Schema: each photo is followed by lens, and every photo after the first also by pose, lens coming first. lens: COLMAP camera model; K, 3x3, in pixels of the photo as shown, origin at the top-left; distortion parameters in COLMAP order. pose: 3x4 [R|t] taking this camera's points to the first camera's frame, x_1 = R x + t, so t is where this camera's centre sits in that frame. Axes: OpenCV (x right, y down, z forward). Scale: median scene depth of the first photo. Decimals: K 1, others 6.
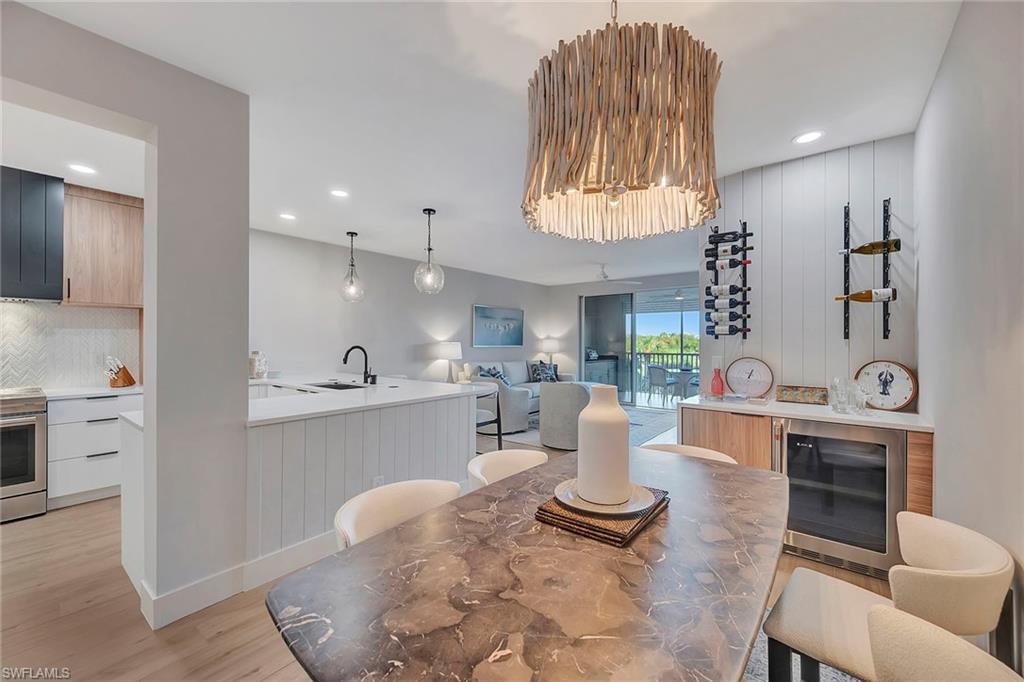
lens RADIAL K [[407.2, 0, 511.0], [0, 407.2, 341.3], [0, 0, 1]] dist [0.000068, 0.000068]
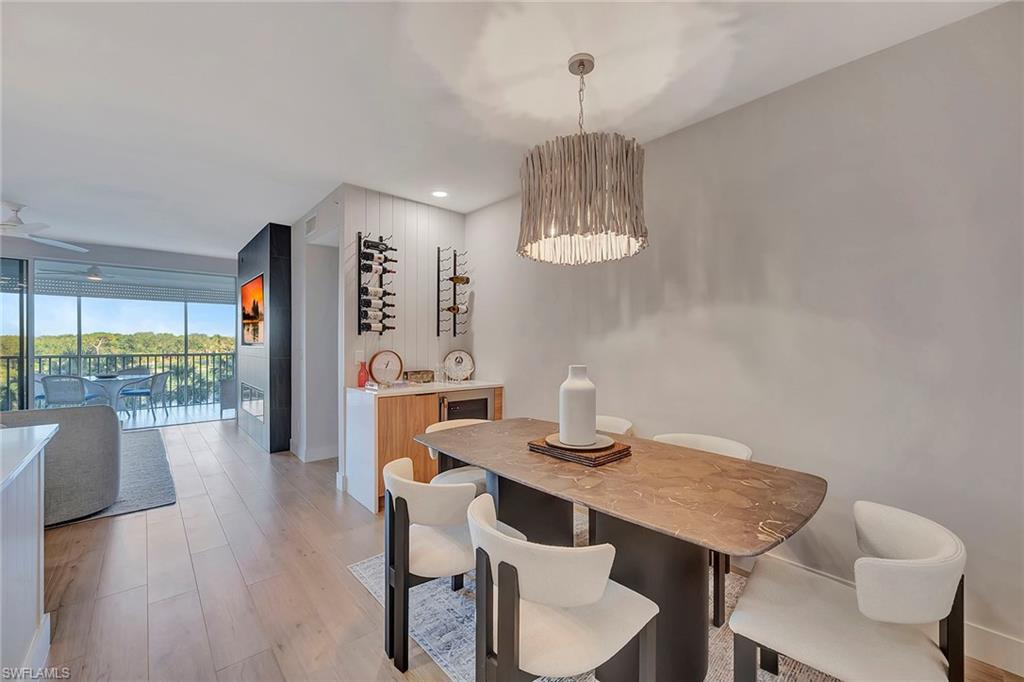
lens RADIAL K [[407.2, 0, 514.5], [0, 407.2, 342.7], [0, 0, 1]] dist [0.000068, 0.000068]
pose [[0.155894, -0.000326, 0.987774, -0.615859], [-0.004191, 0.999991, 0.000991, 0.015470], [-0.987765, -0.004294, 0.155891, 0.503141]]
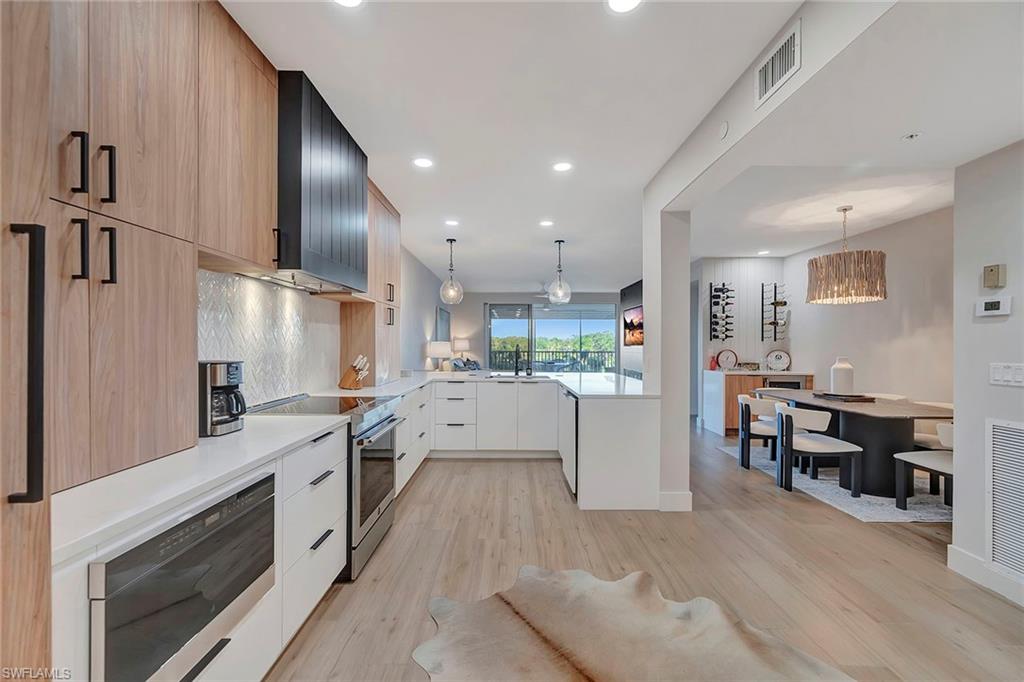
lens RADIAL K [[407.2, 0, 506.1], [0, 407.2, 341.2], [0, 0, 1]] dist [0.000068, 0.000068]
pose [[0.784237, 0.006547, 0.620426, -1.763498], [-0.005944, 0.999978, -0.003039, 0.009974], [-0.620433, -0.001305, 0.784259, 0.100861]]
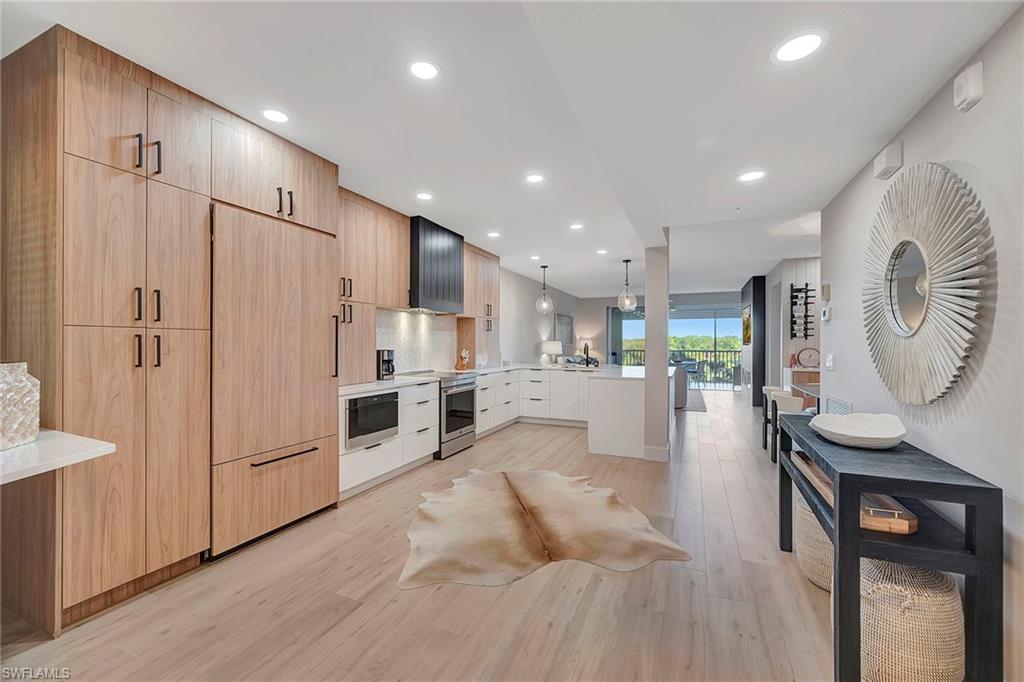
lens RADIAL K [[407.2, 0, 498.0], [0, 407.2, 340.4], [0, 0, 1]] dist [0.000068, 0.000068]
pose [[0.973184, 0.002851, 0.230012, -1.655518], [-0.002368, 0.999994, -0.002376, 0.008762], [-0.230017, 0.001768, 0.973185, -0.757163]]
